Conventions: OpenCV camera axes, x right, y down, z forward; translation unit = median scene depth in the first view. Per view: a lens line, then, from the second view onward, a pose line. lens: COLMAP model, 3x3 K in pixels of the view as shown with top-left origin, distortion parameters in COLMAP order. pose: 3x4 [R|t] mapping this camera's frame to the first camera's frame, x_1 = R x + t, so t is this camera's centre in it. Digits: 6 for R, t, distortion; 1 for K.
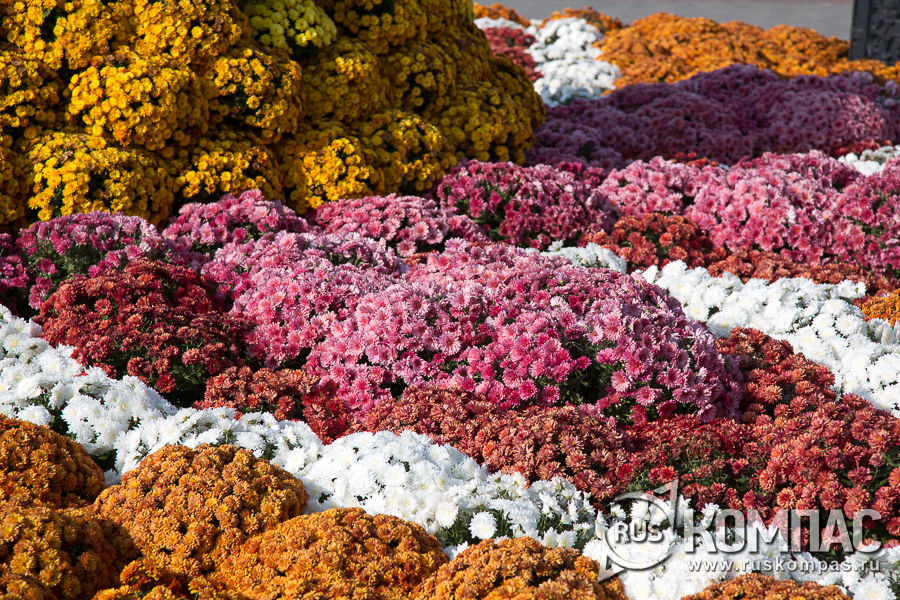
lens RADIAL K [[2622.8, 0, 457.6], [0, 2622.8, 301.9], [0, 0, 1]] dist [0.706109, 0.000000]
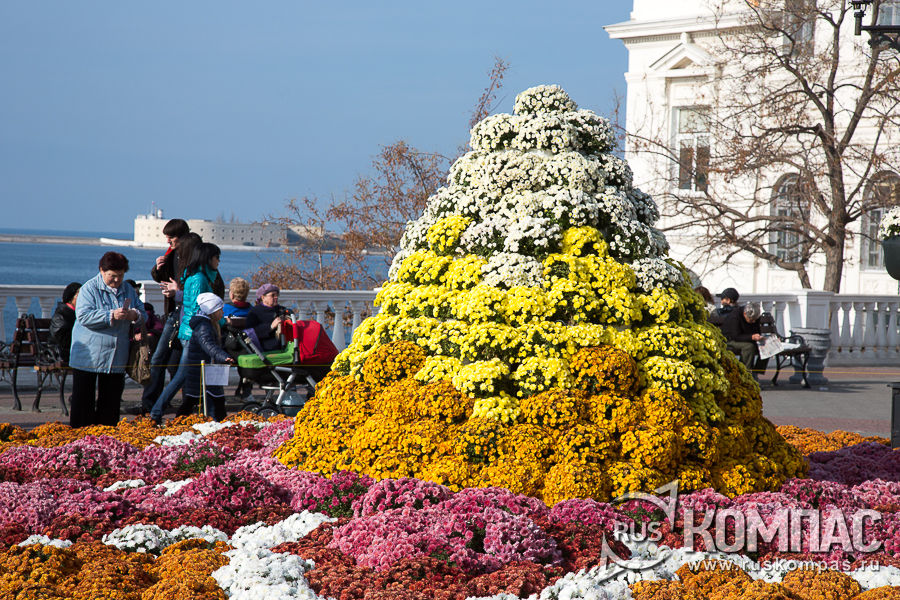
lens RADIAL K [[2264.4, 0, 450.0], [0, 2264.4, 300.0], [0, 0, 1]] dist [0.504210, 0.000000]
pose [[0.997824, -0.012409, 0.064761, -0.389587], [0.023950, 0.983264, -0.180603, 0.129981], [-0.061436, 0.181761, 0.981422, -0.764715]]
